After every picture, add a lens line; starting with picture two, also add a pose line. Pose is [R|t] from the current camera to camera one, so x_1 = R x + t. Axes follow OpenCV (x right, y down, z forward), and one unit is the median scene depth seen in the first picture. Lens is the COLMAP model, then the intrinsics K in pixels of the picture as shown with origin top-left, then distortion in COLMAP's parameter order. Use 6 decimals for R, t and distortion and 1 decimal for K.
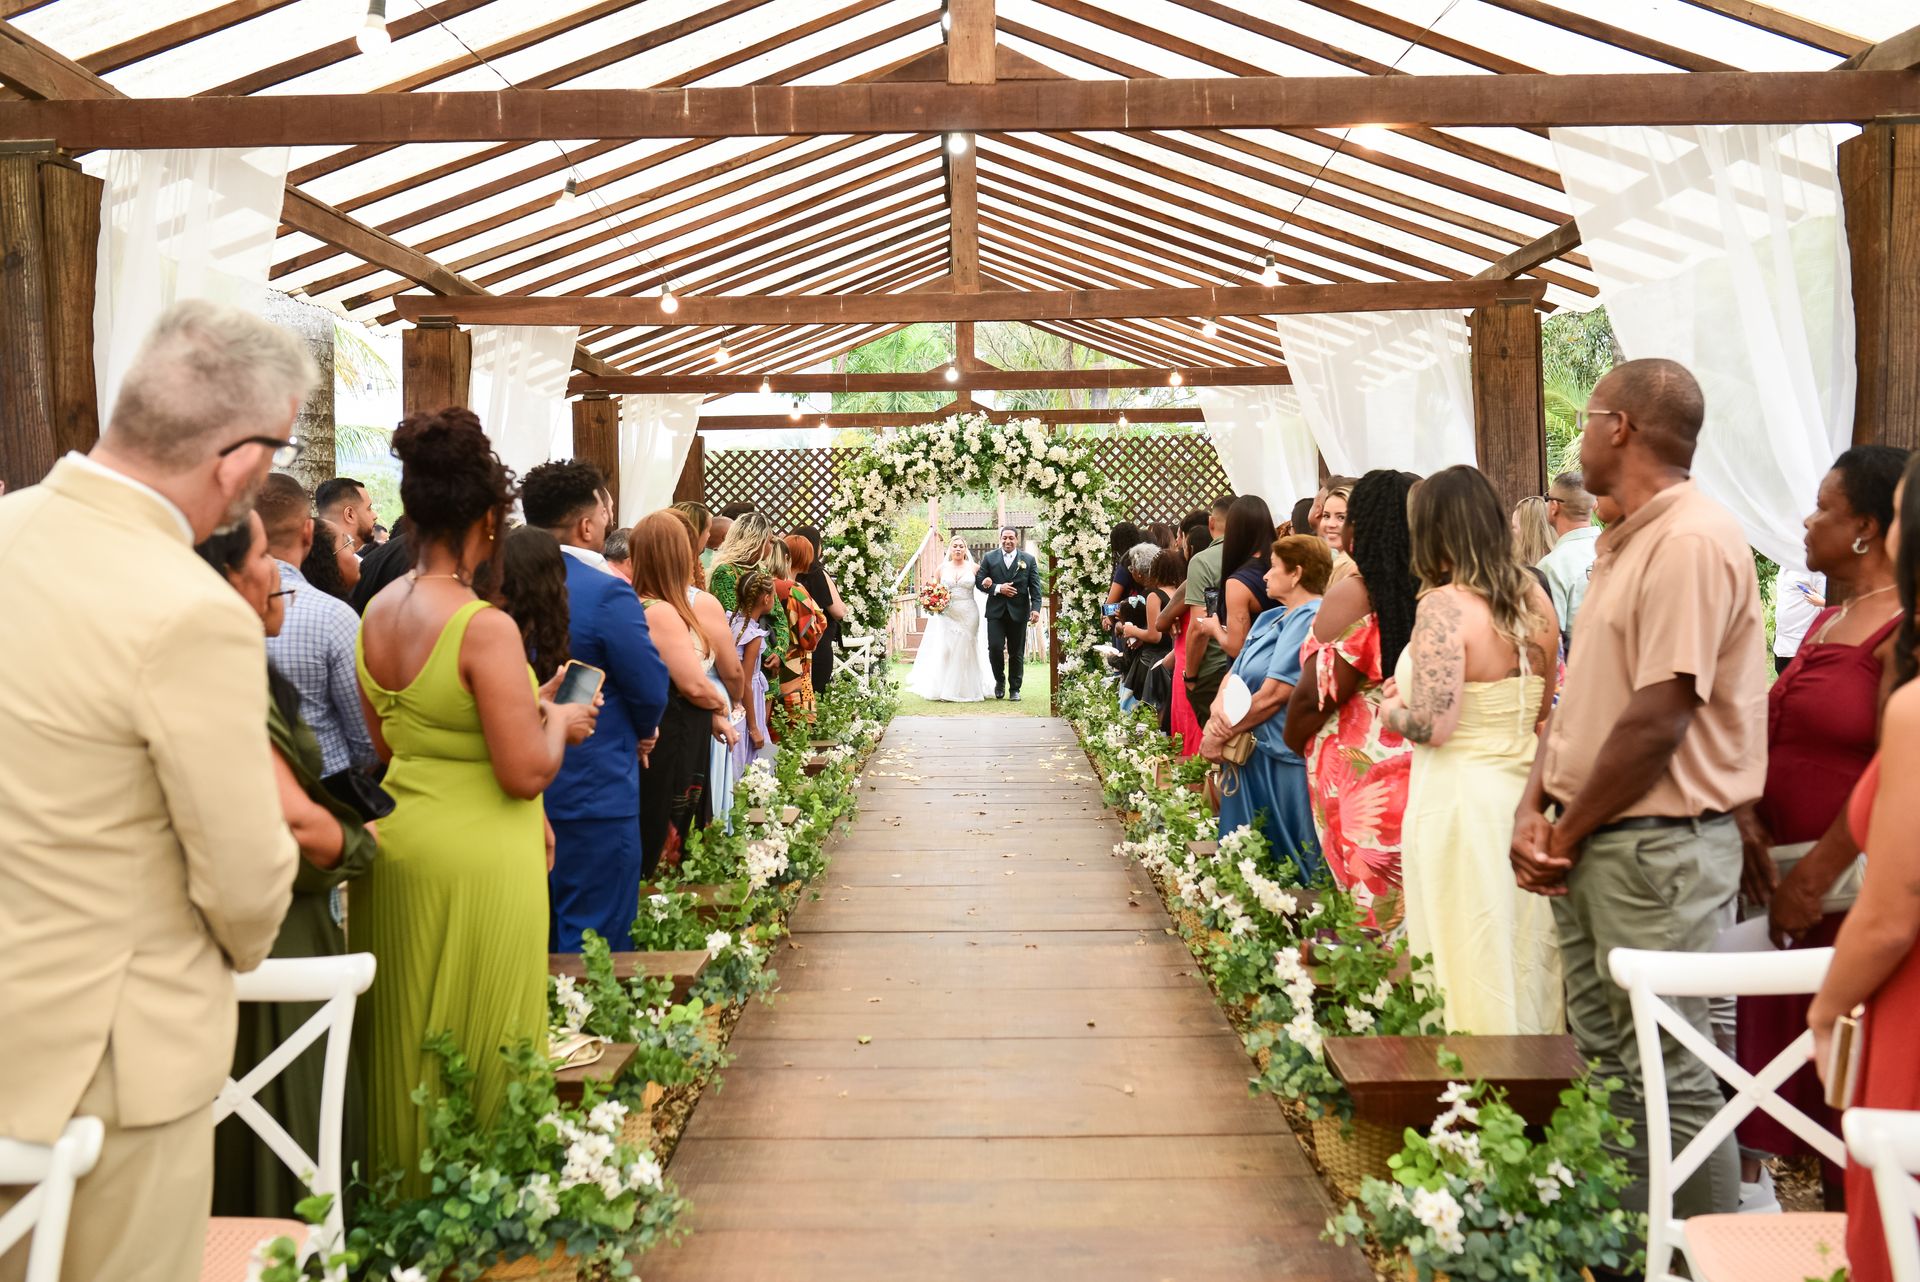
lens RADIAL K [[1880.4, 0, 960.0], [0, 1880.4, 641.0], [0, 0, 1]] dist [-0.041708, 0.028161]
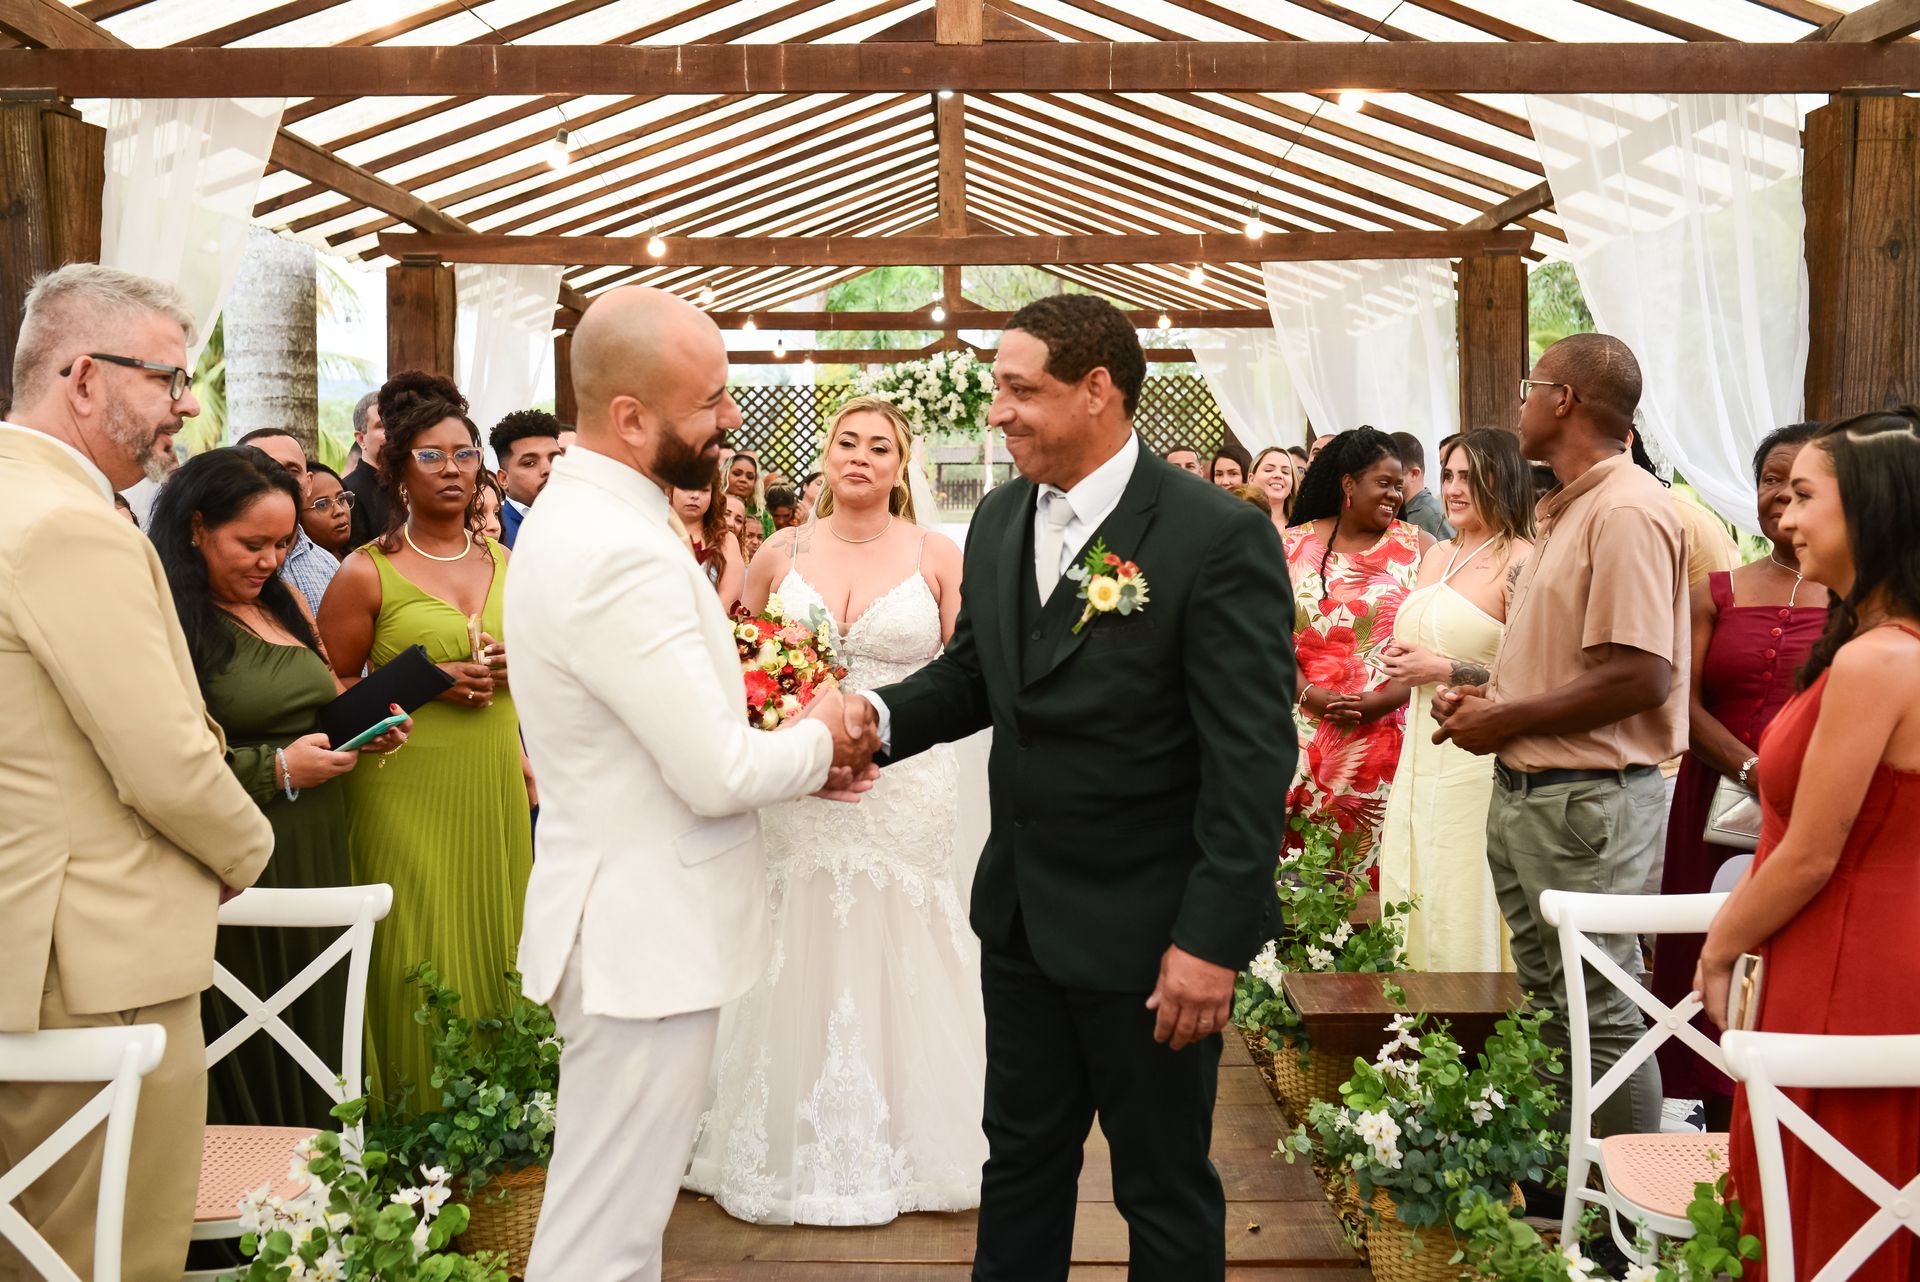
lens RADIAL K [[1937.0, 0, 958.2], [0, 1937.0, 655.0], [0, 0, 1]] dist [-0.041025, 0.033817]
pose [[0.999927, 0.009895, 0.006971, 0.001724], [-0.010159, 0.999188, 0.038987, -0.006073], [-0.006579, -0.039055, 0.999215, -0.061891]]
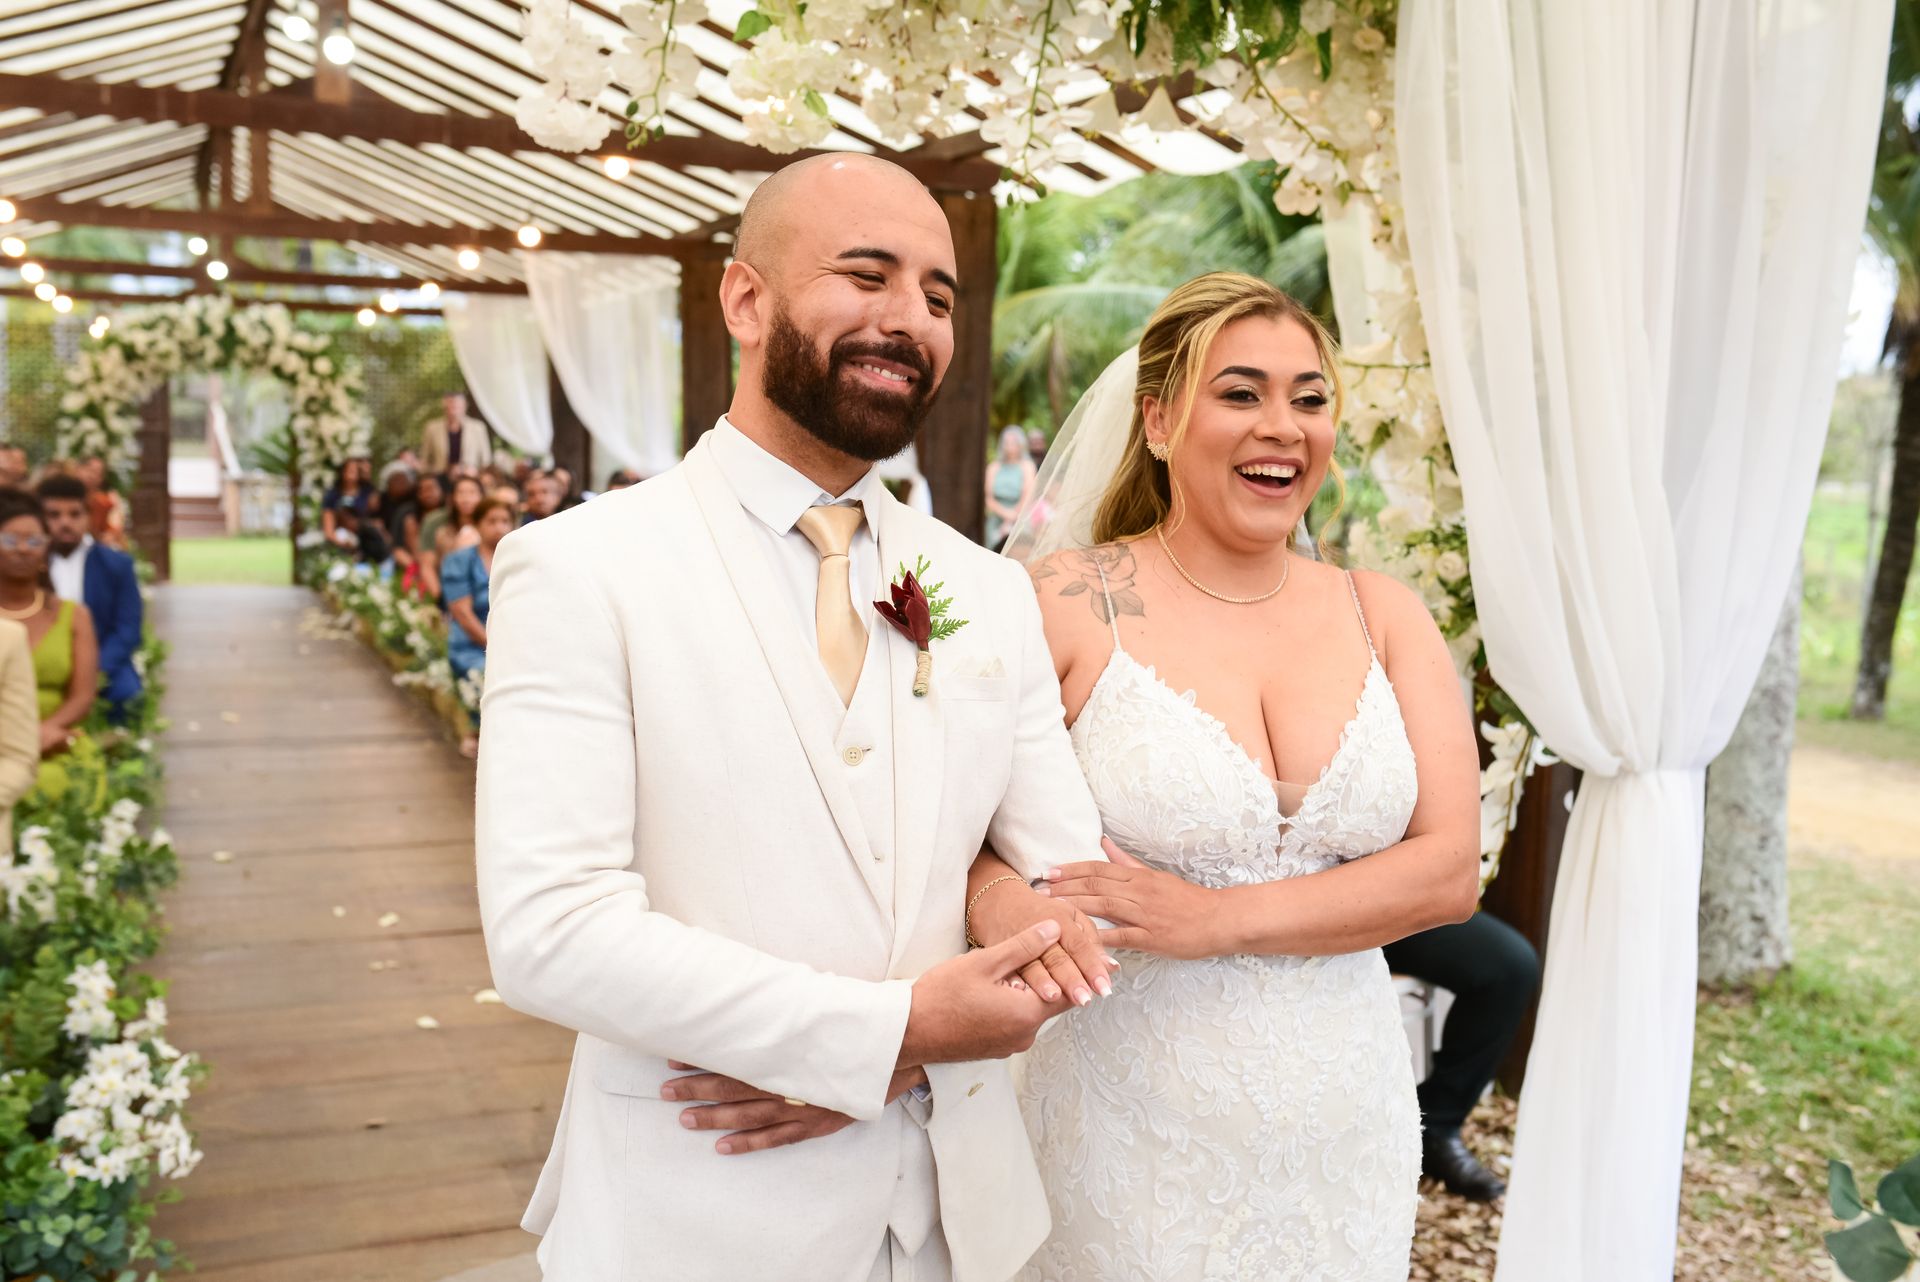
lens RADIAL K [[1980.1, 0, 960.0], [0, 1980.1, 641.0], [0, 0, 1]] dist [0.093517, 0.007505]
pose [[0.916528, -0.010546, 0.399831, -0.224987], [-0.007982, 0.998971, 0.044647, 0.063472], [-0.399890, -0.044112, 0.915501, -0.756104]]
